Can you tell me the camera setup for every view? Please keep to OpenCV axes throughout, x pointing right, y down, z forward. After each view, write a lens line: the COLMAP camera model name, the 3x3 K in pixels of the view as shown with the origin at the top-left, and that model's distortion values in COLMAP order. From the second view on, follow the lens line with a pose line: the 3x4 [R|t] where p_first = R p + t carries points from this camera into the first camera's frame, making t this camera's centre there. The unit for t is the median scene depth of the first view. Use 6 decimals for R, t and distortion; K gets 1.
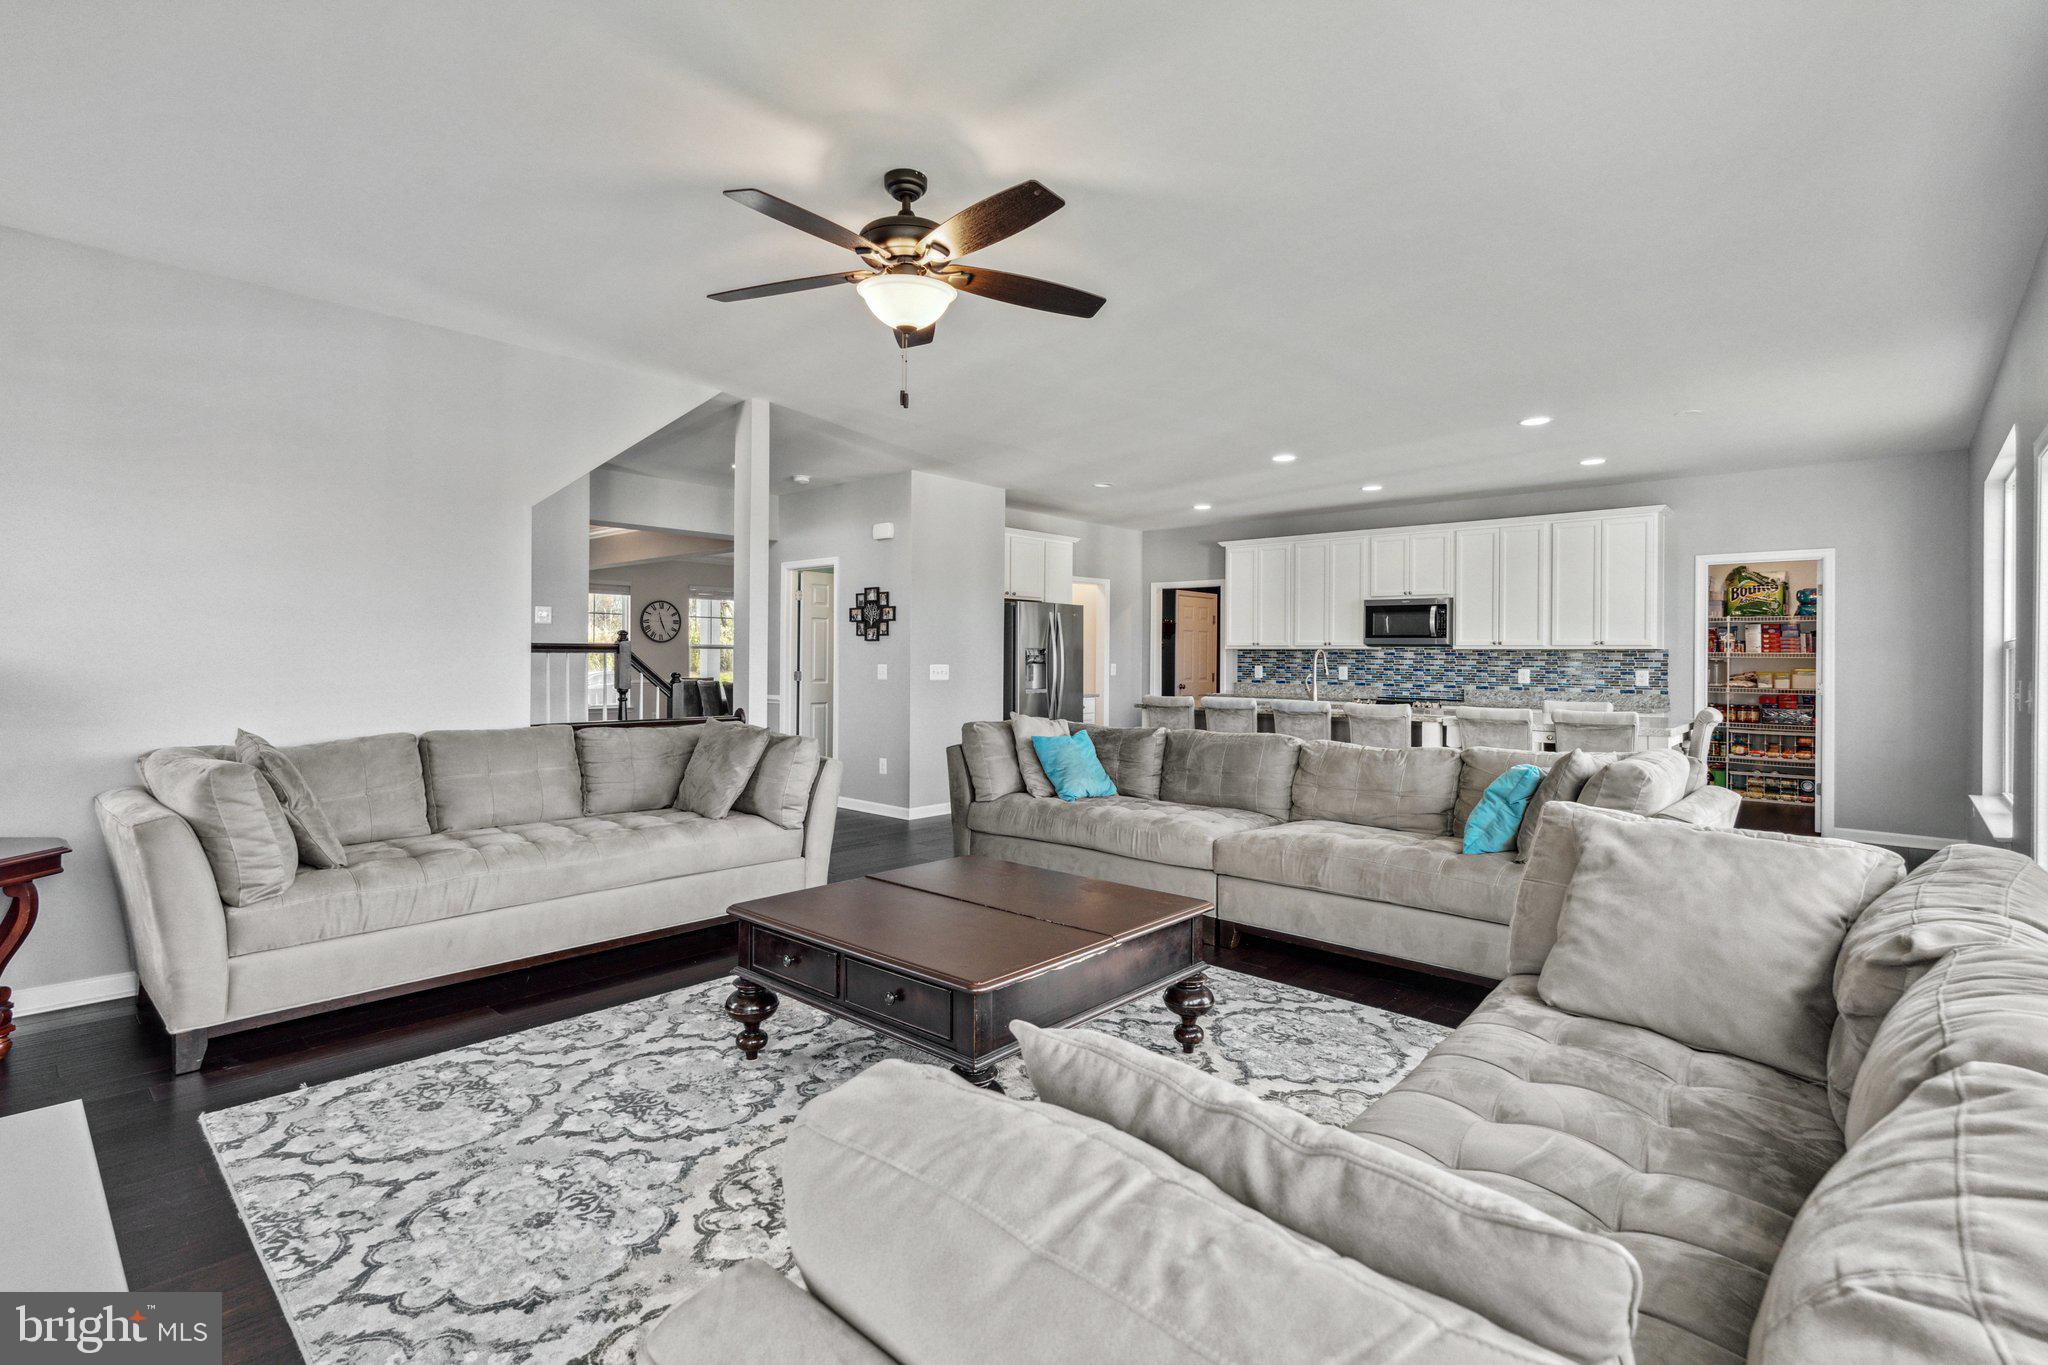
lens RADIAL K [[961.3, 0, 1027.9], [0, 961.3, 663.2], [0, 0, 1]] dist [0.002728, -0.000033]
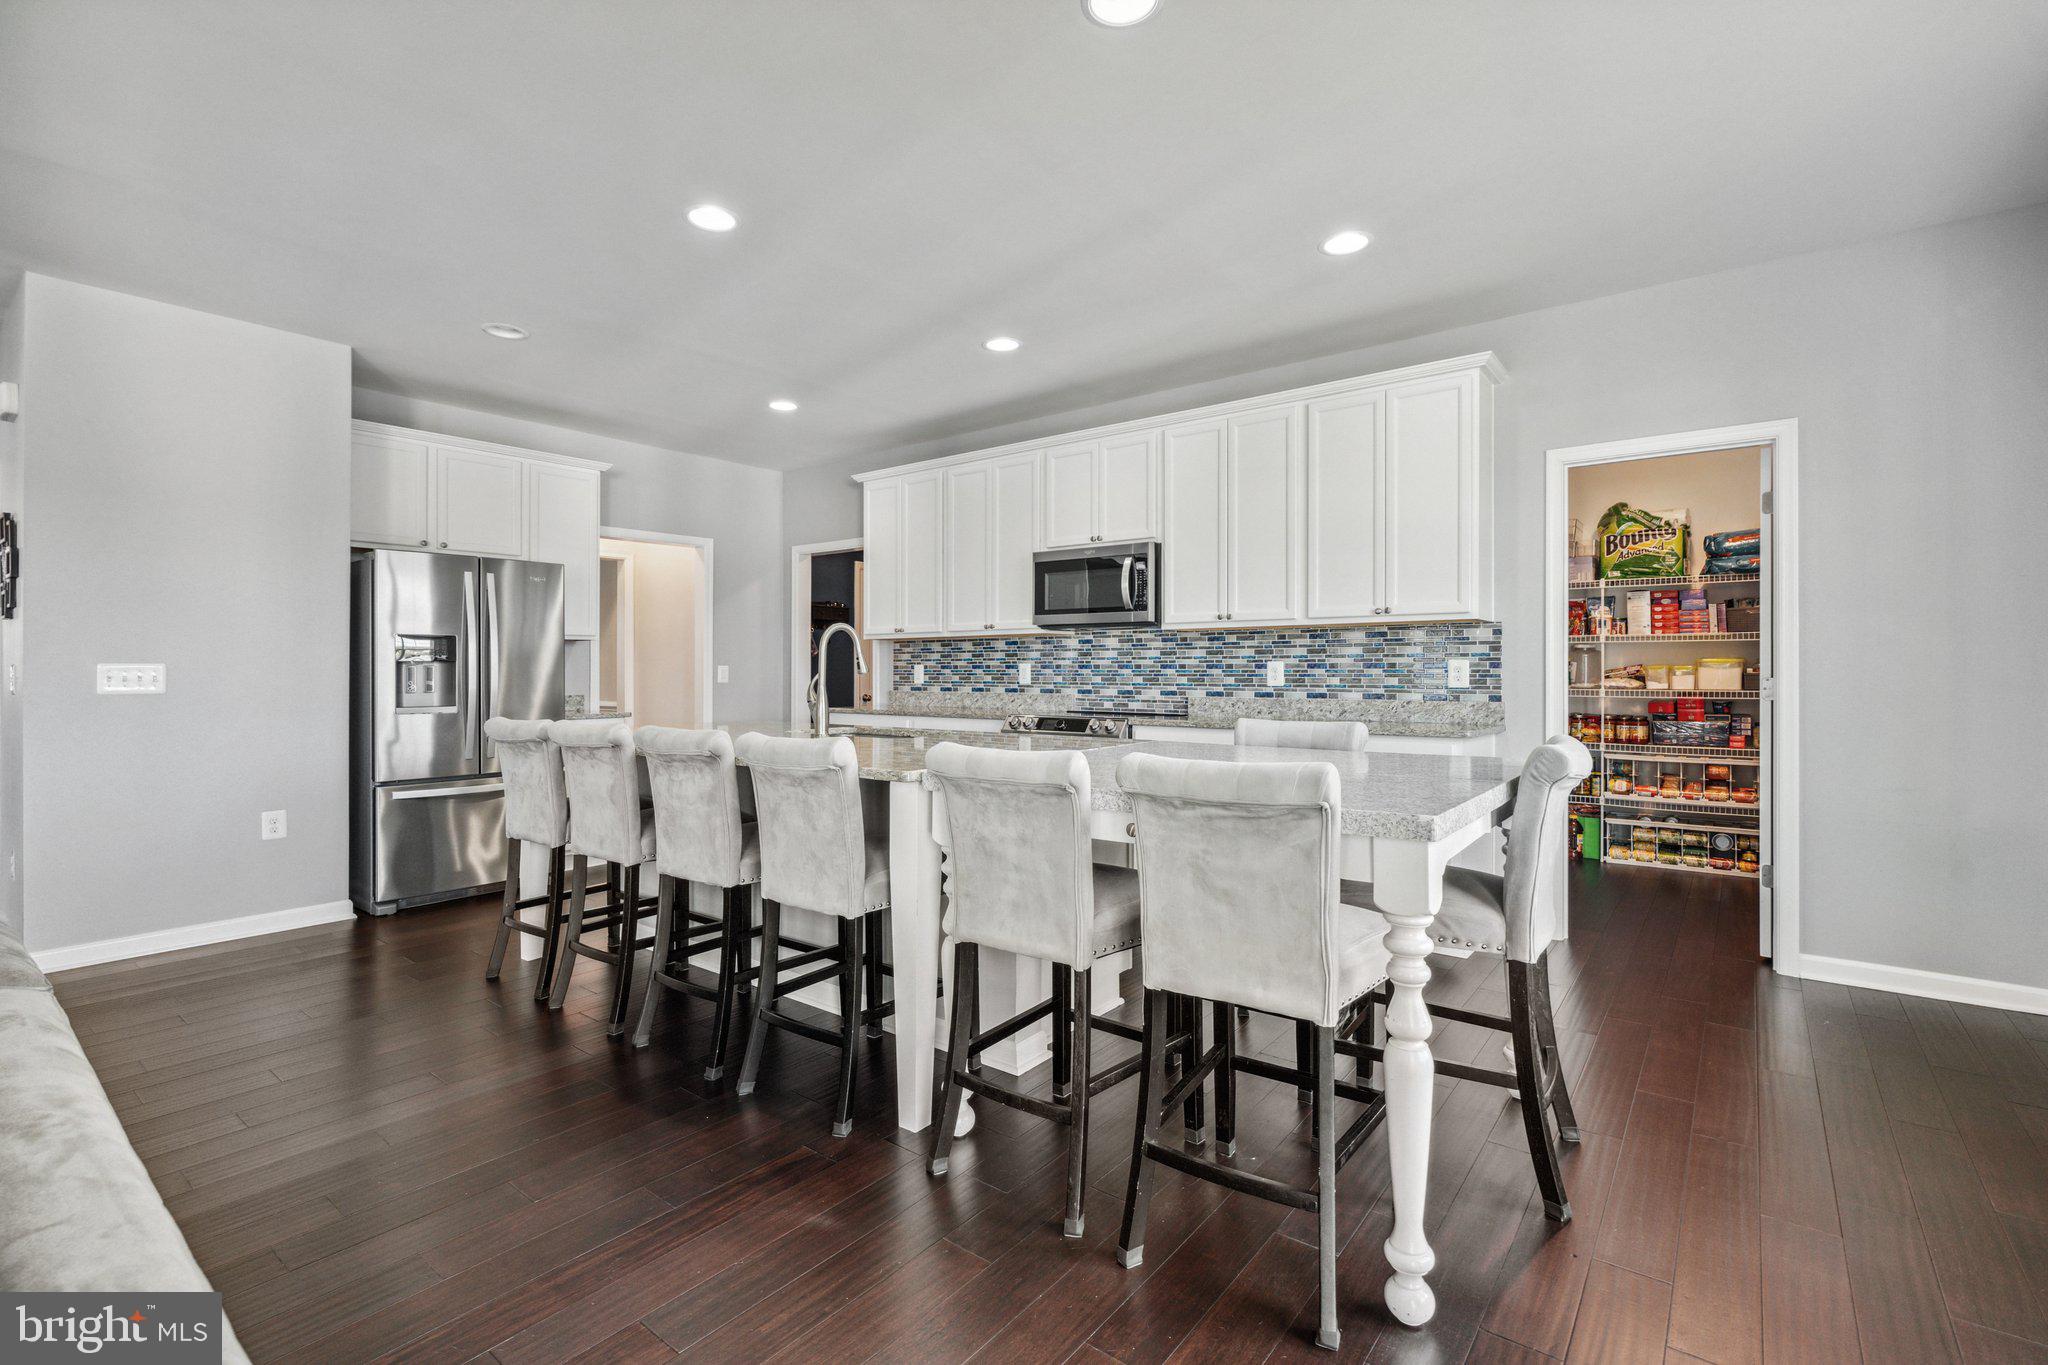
lens RADIAL K [[937.7, 0, 1012.2], [0, 937.7, 683.2], [0, 0, 1]] dist [-0.002928, 0.000343]
pose [[0.997669, -0.012002, 0.067181, 0.296952], [0.011497, 0.999903, 0.007903, 0.012300], [-0.067270, -0.007113, 0.997709, 0.409162]]
